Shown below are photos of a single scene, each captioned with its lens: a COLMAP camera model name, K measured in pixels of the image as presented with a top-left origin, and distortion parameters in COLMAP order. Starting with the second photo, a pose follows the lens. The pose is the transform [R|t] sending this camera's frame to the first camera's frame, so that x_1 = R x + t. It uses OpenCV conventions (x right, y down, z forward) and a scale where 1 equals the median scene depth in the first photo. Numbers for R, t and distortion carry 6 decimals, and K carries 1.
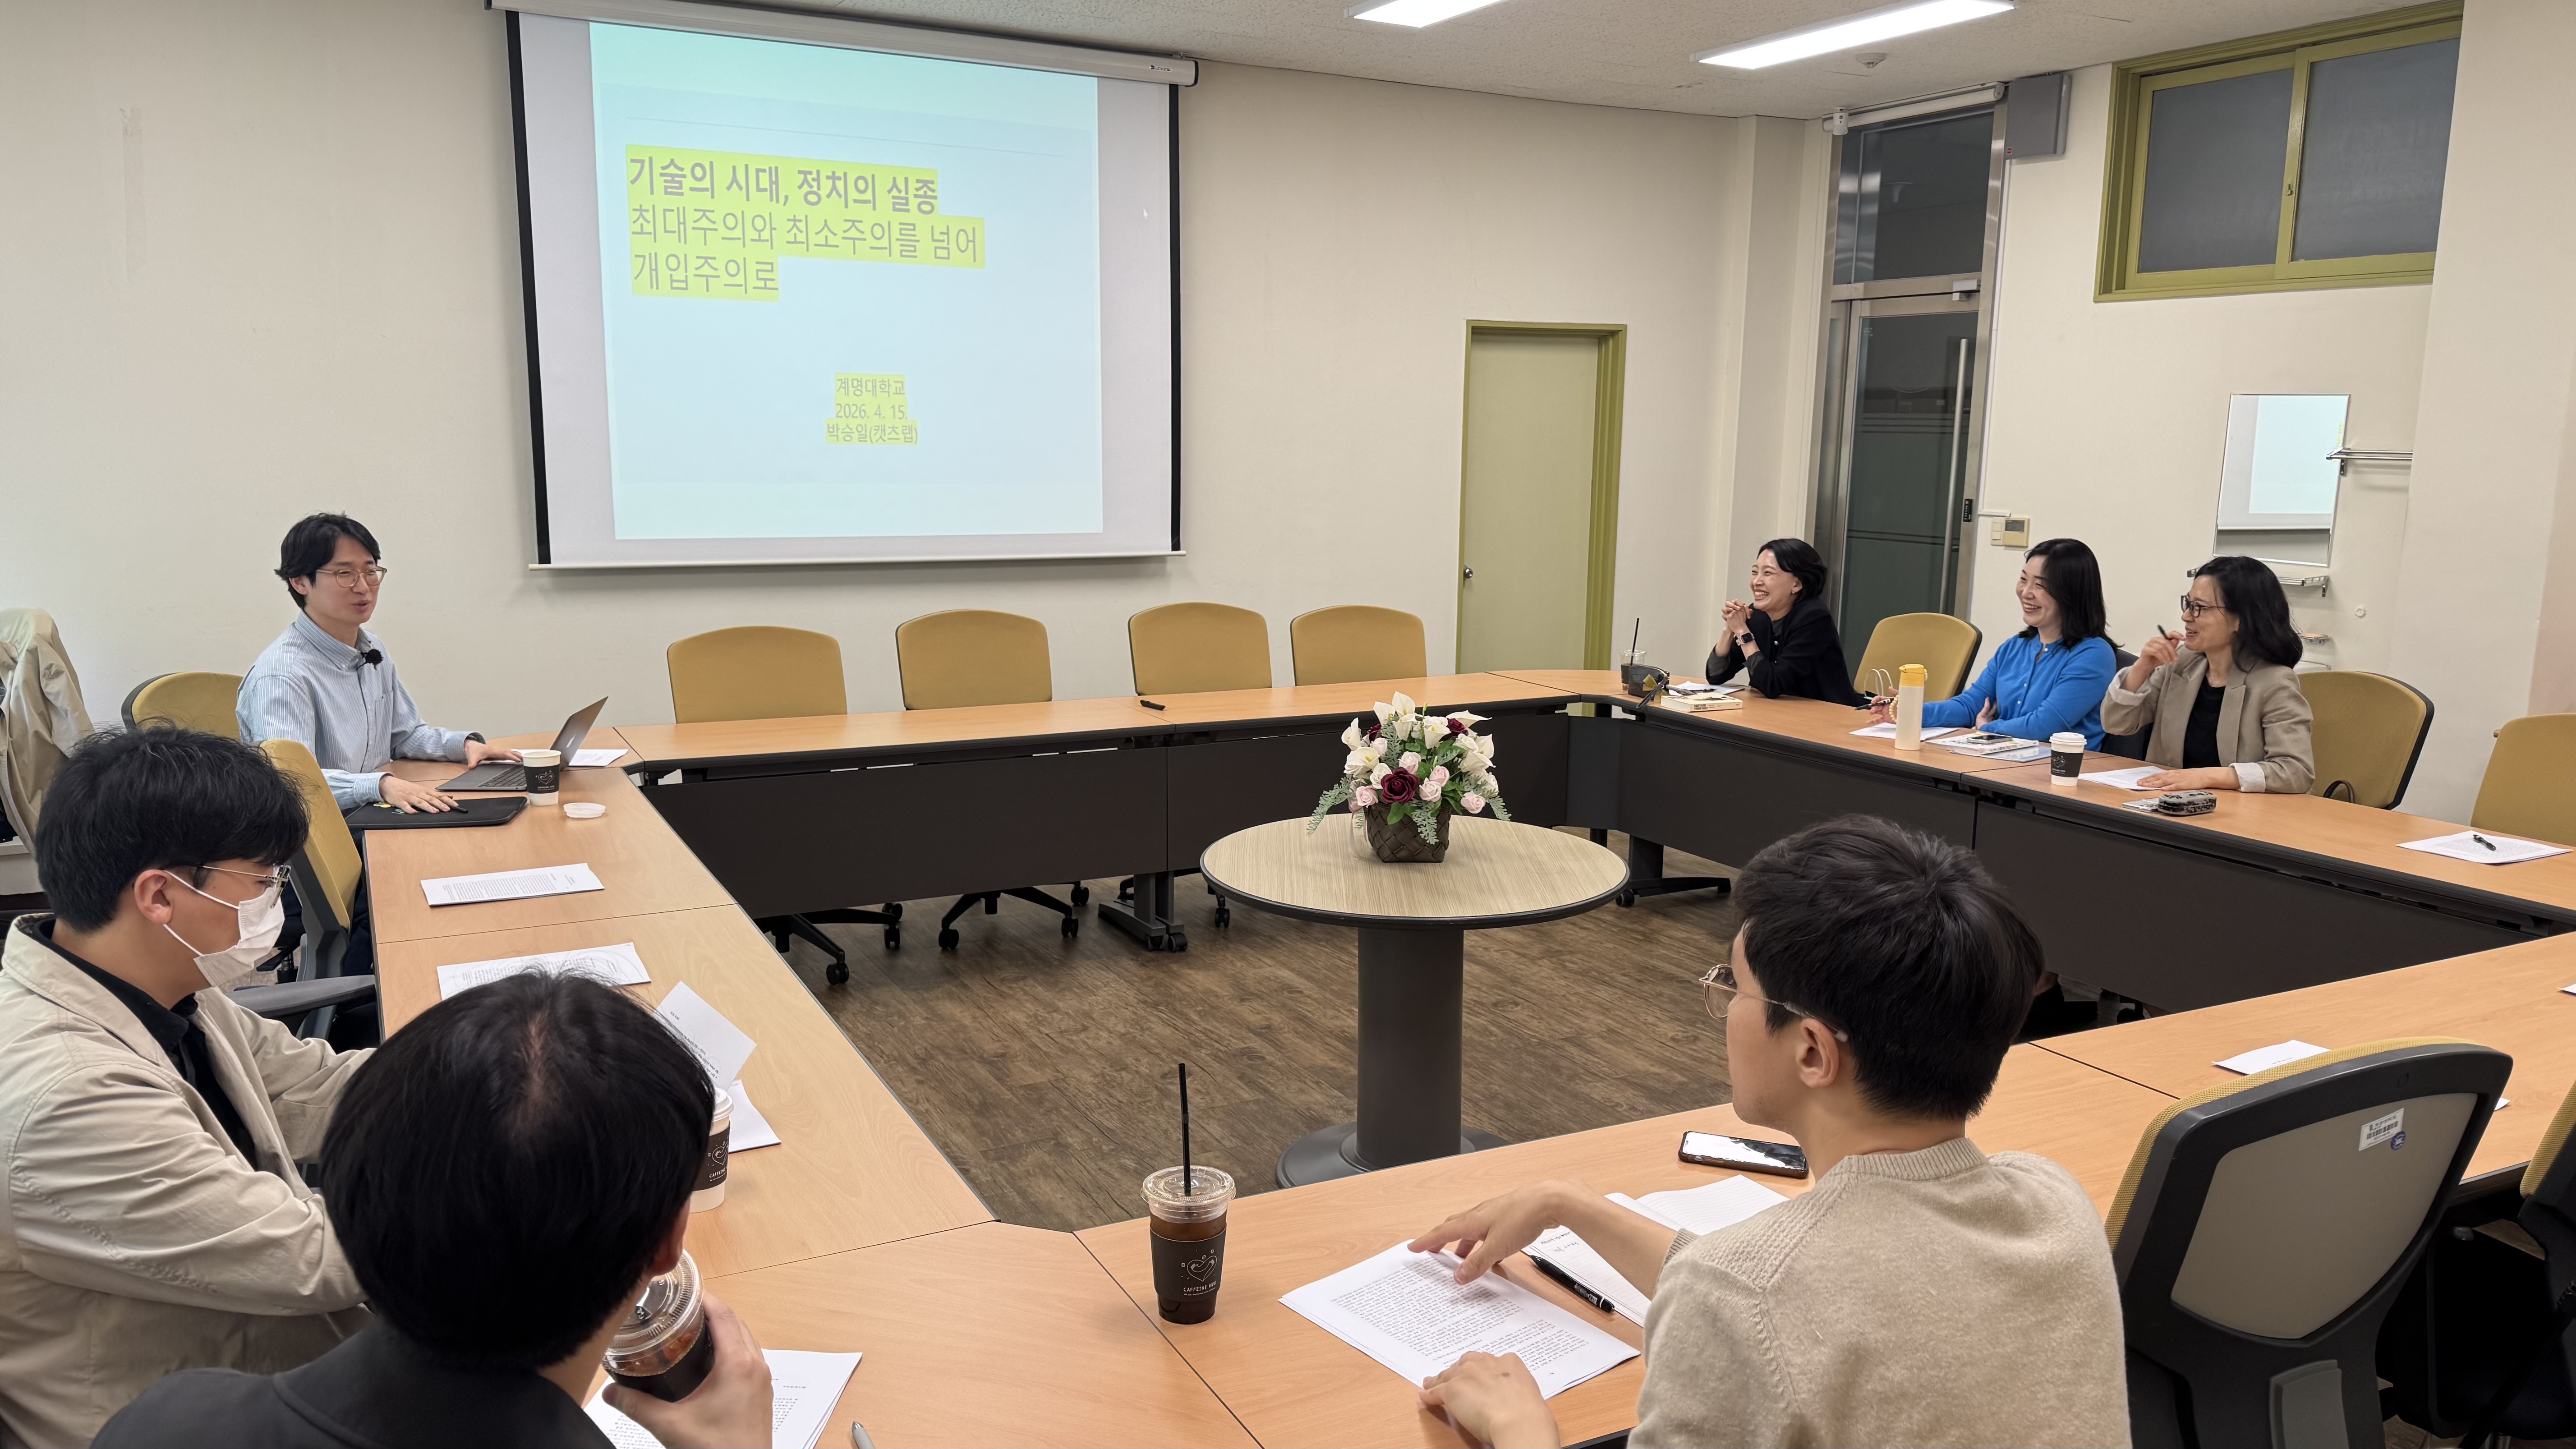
lens RADIAL K [[1804.2, 0, 1267.0], [0, 1804.2, 757.4], [0, 0, 1]] dist [0.029958, -0.053828]
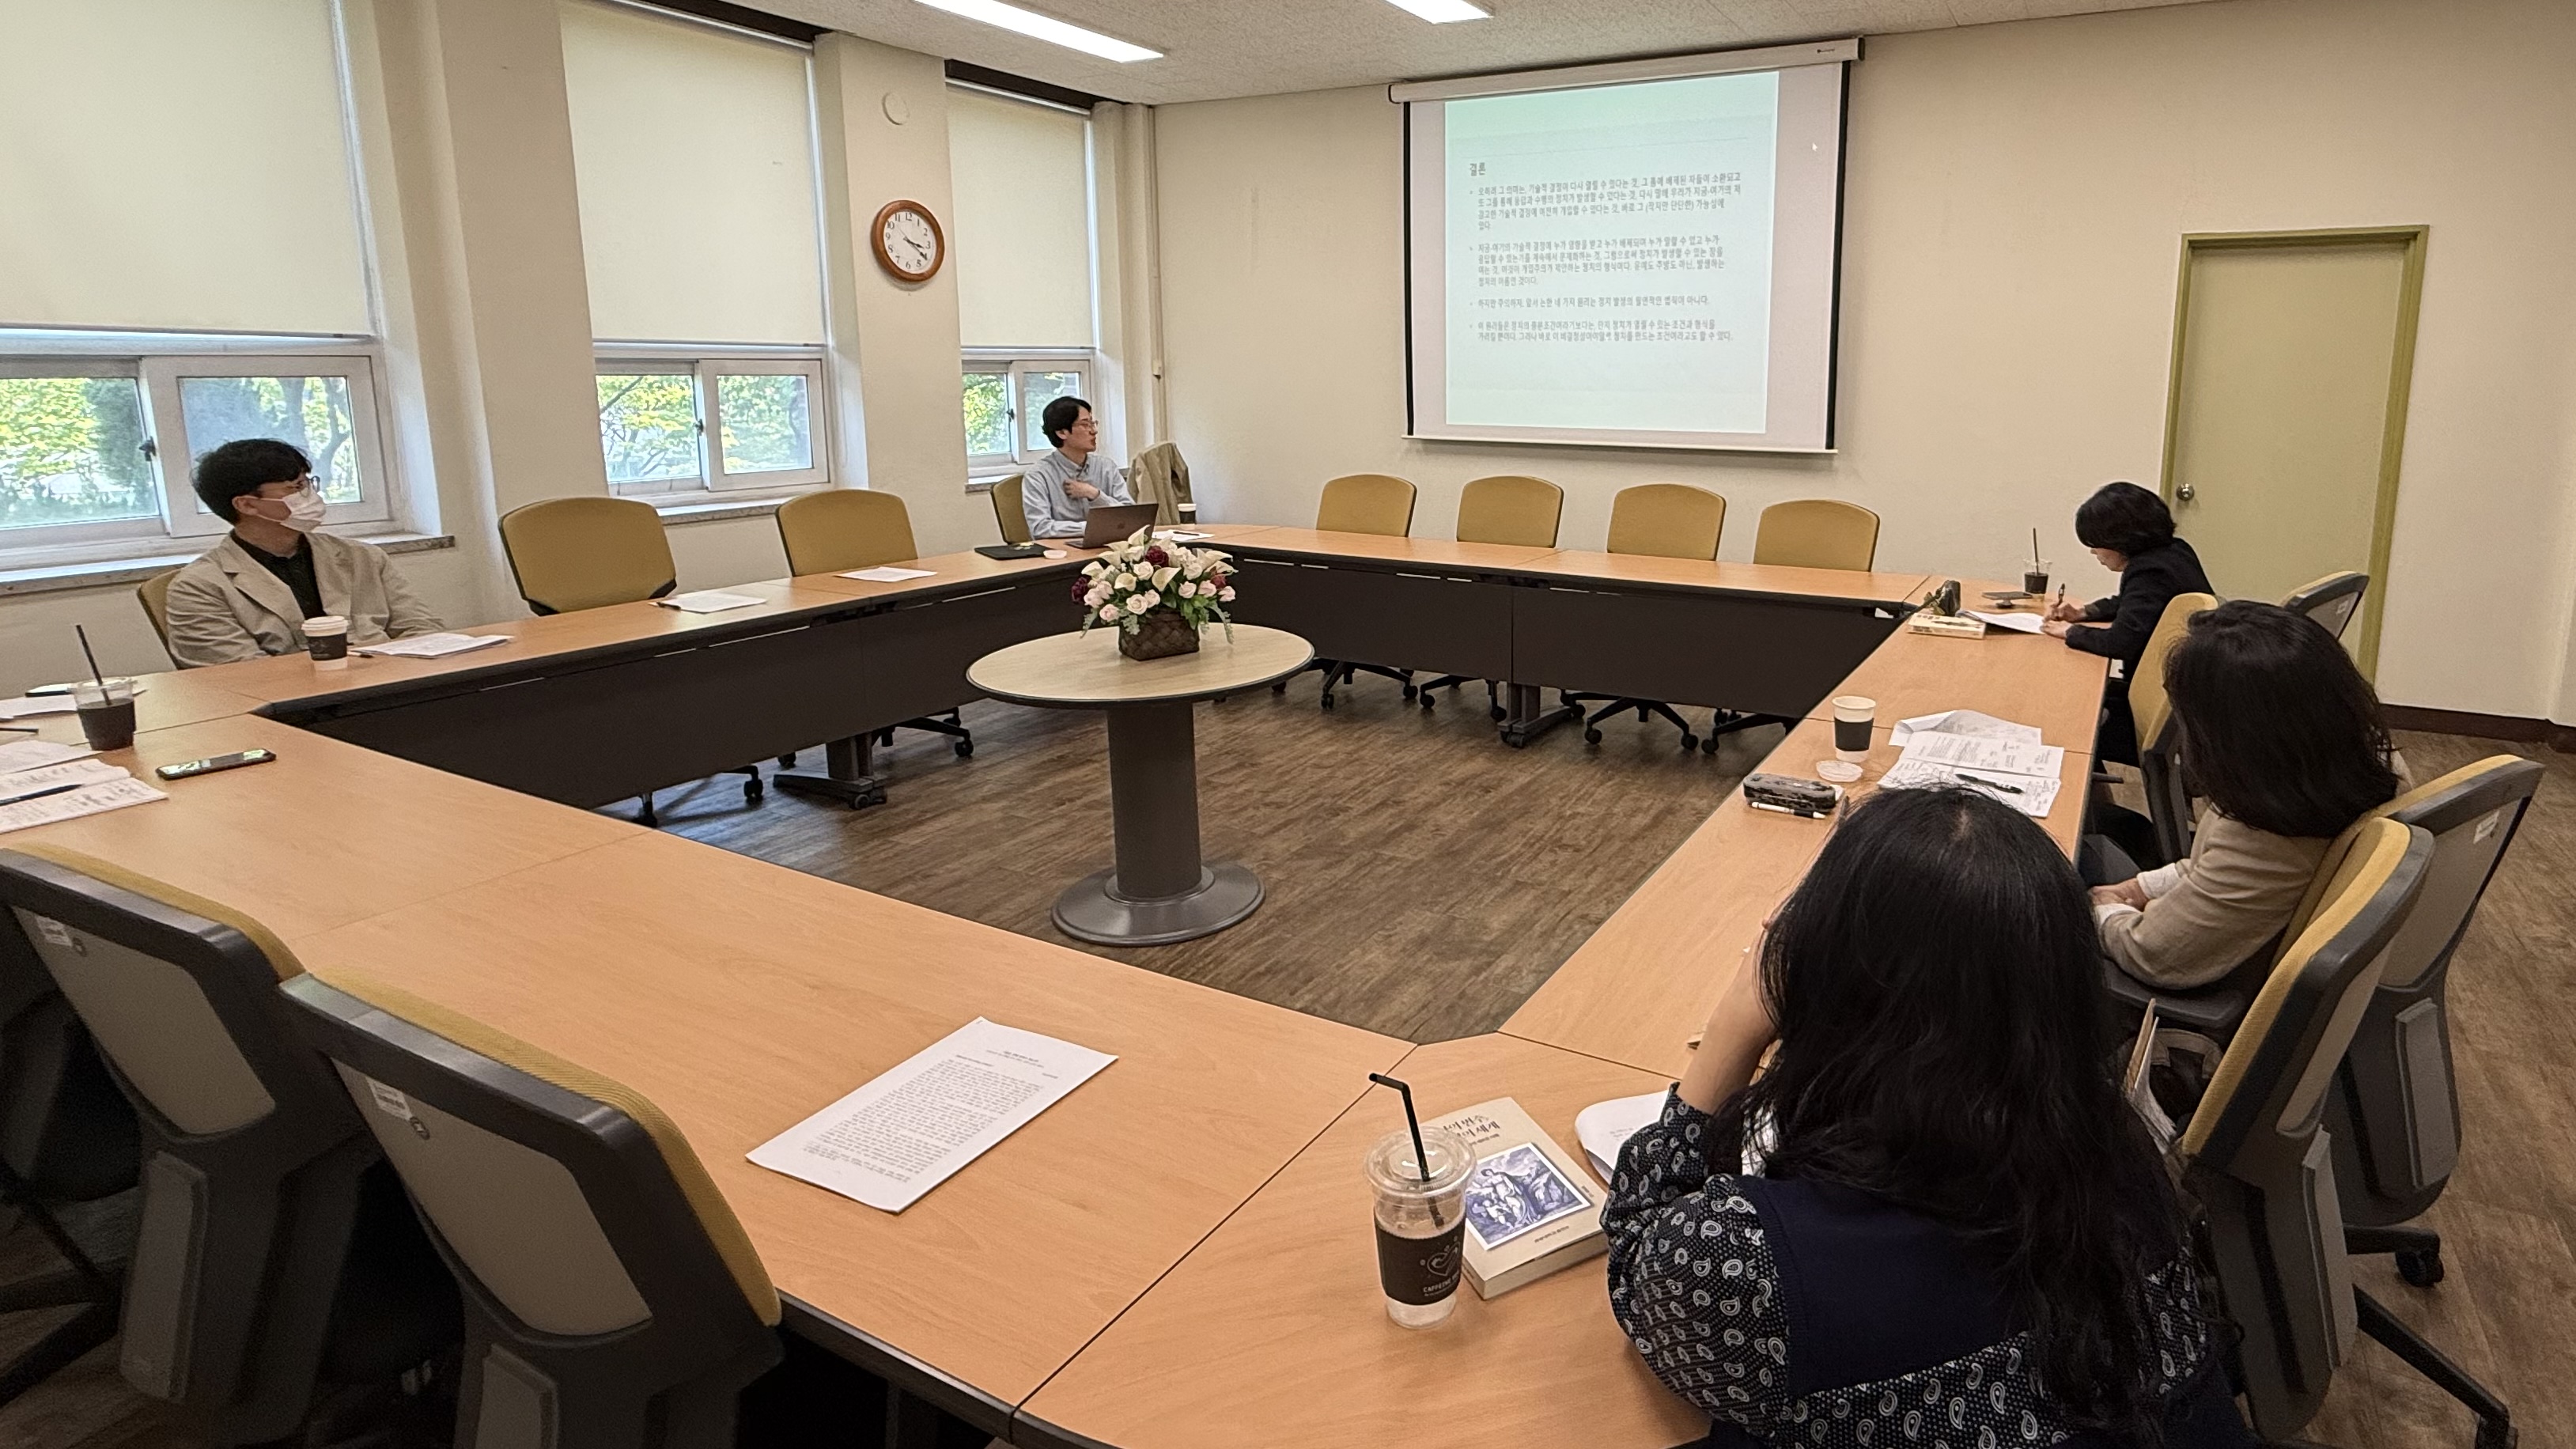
lens RADIAL K [[1262.4, 0, 1521.6], [0, 1262.4, 562.8], [0, 0, 1]] dist [0.000743, 0.000414]
pose [[0.591332, 0.119498, -0.797526, 0.579297], [-0.143040, 0.988821, 0.042103, -0.054034], [0.793641, 0.089181, 0.601814, 0.395290]]
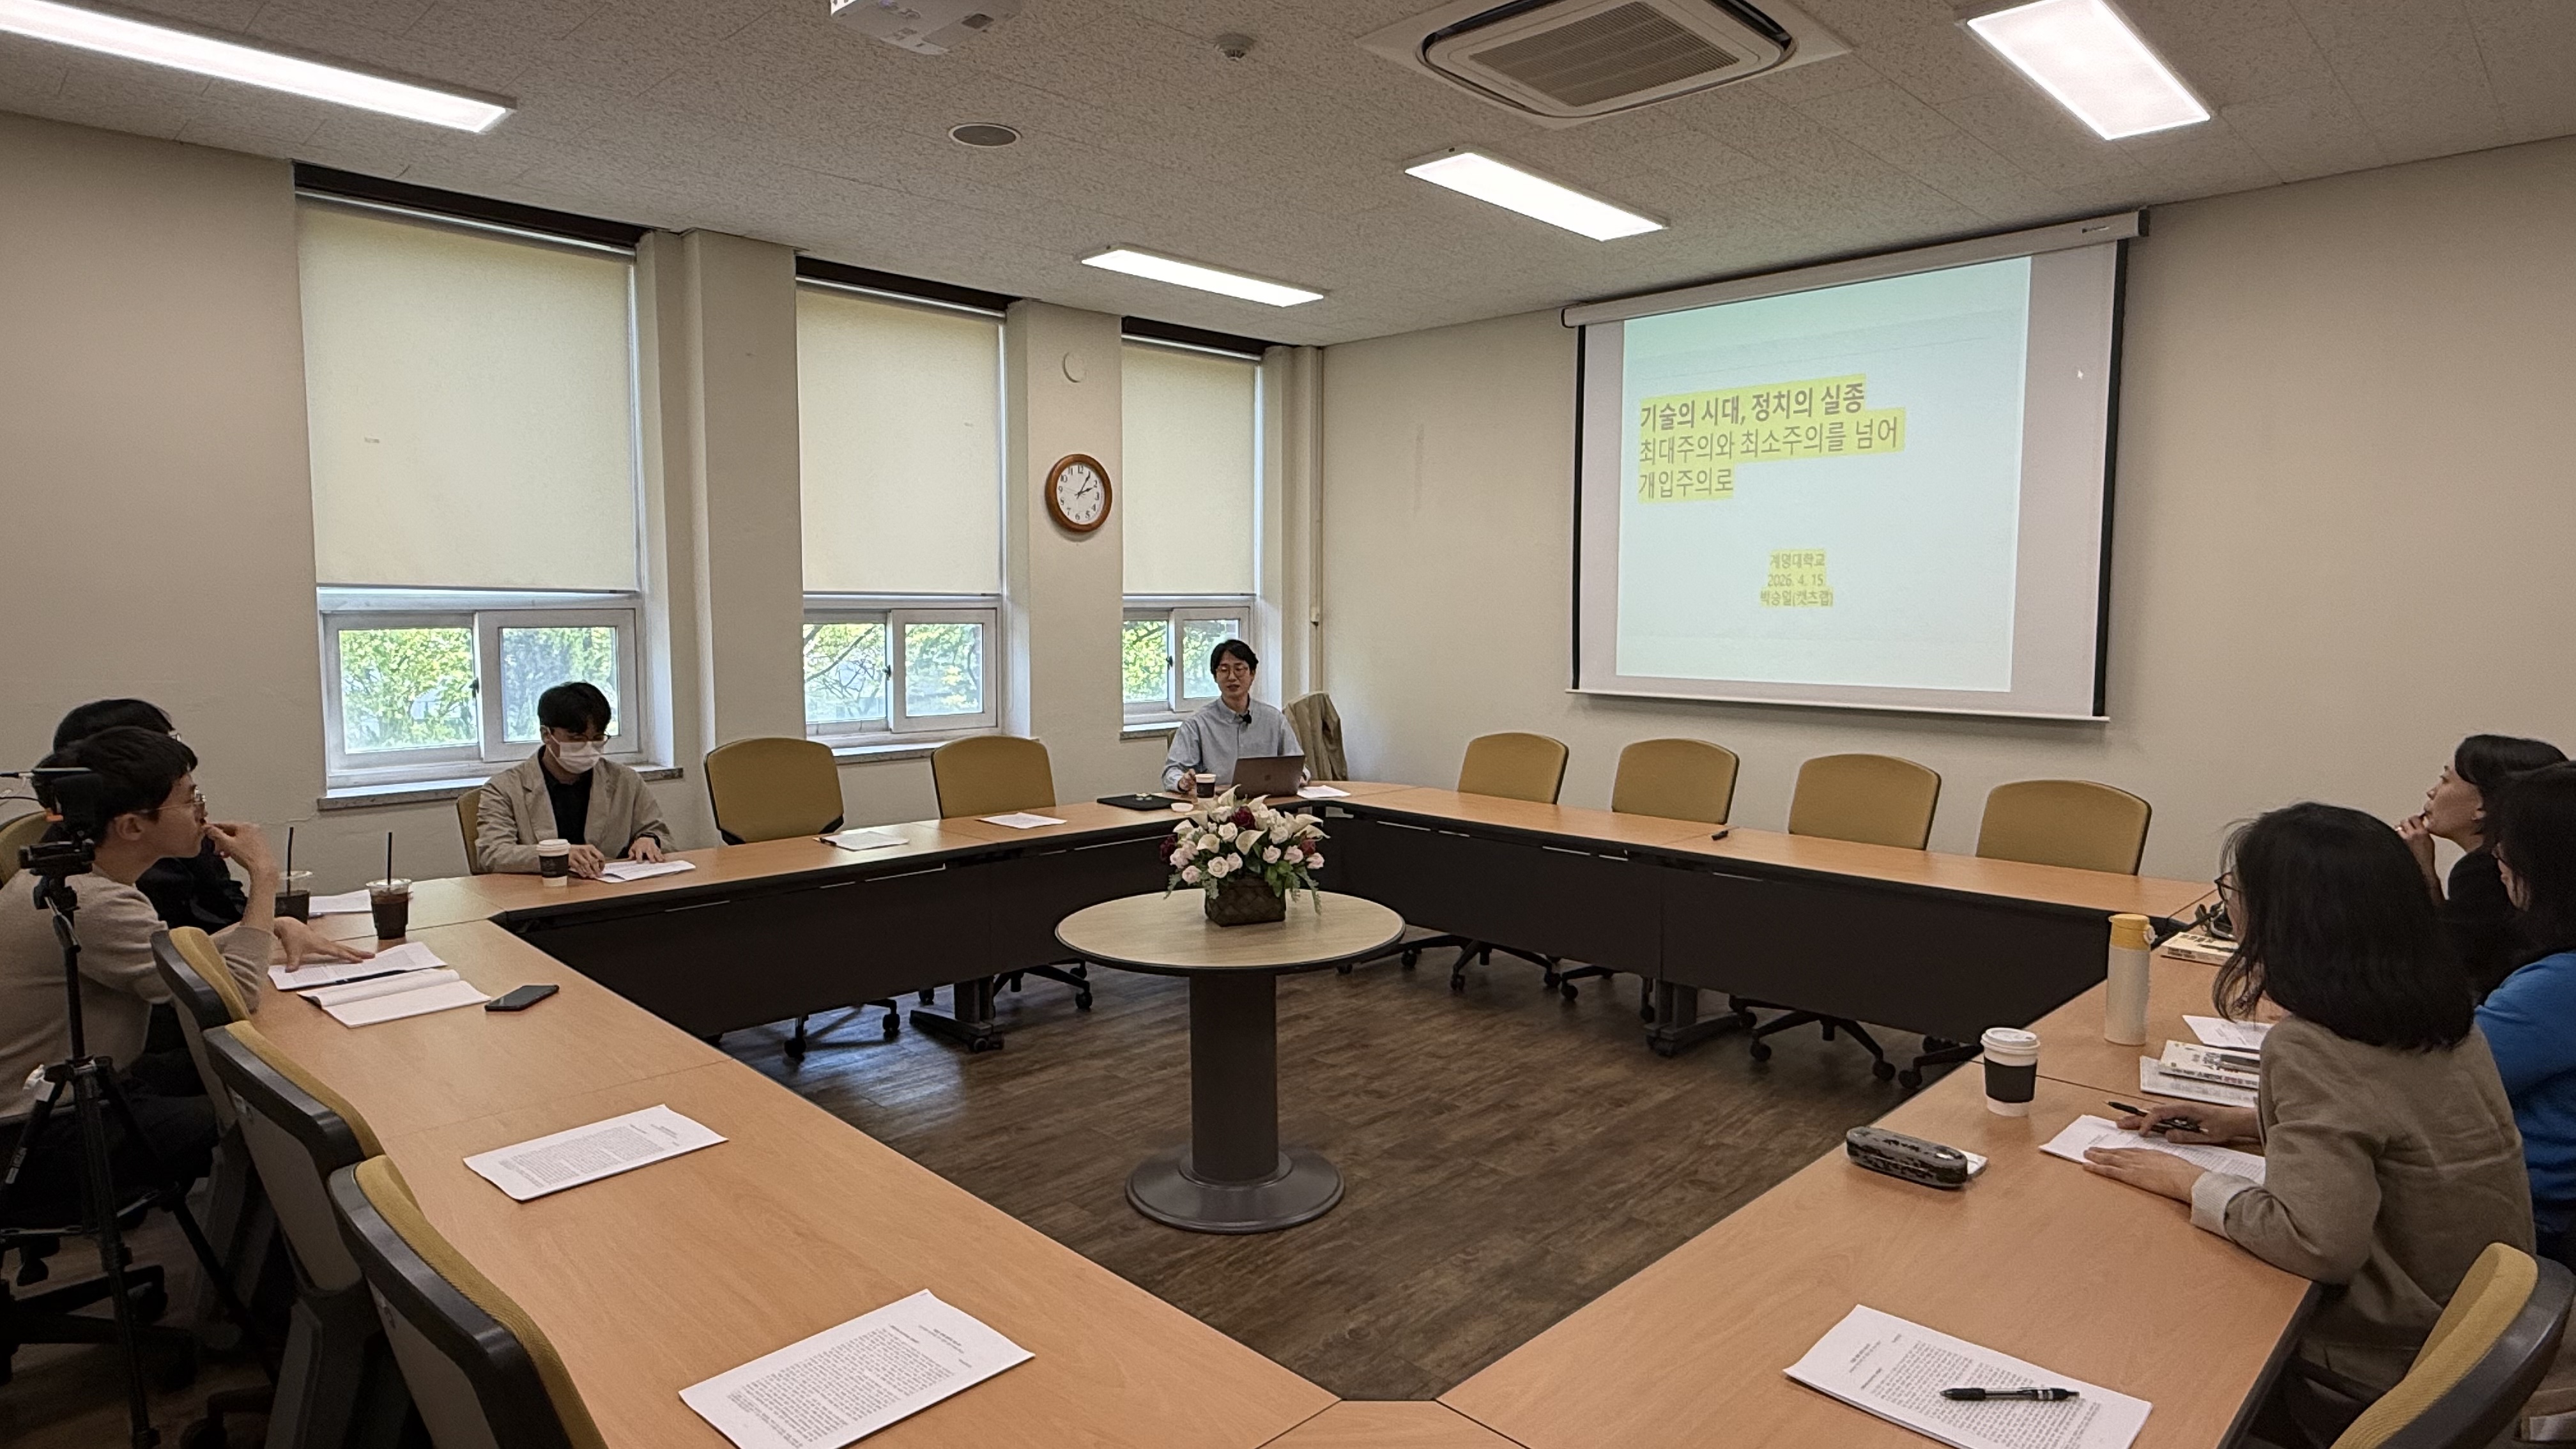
lens RADIAL K [[1387.9, 0, 1286.5], [0, 1387.9, 719.3], [0, 0, 1]] dist [0.003512, 0.001579]
pose [[0.295851, 0.070923, -0.952598, 0.598023], [-0.167674, 0.985612, 0.021306, -0.066180], [0.940403, 0.153422, 0.303486, 0.434154]]
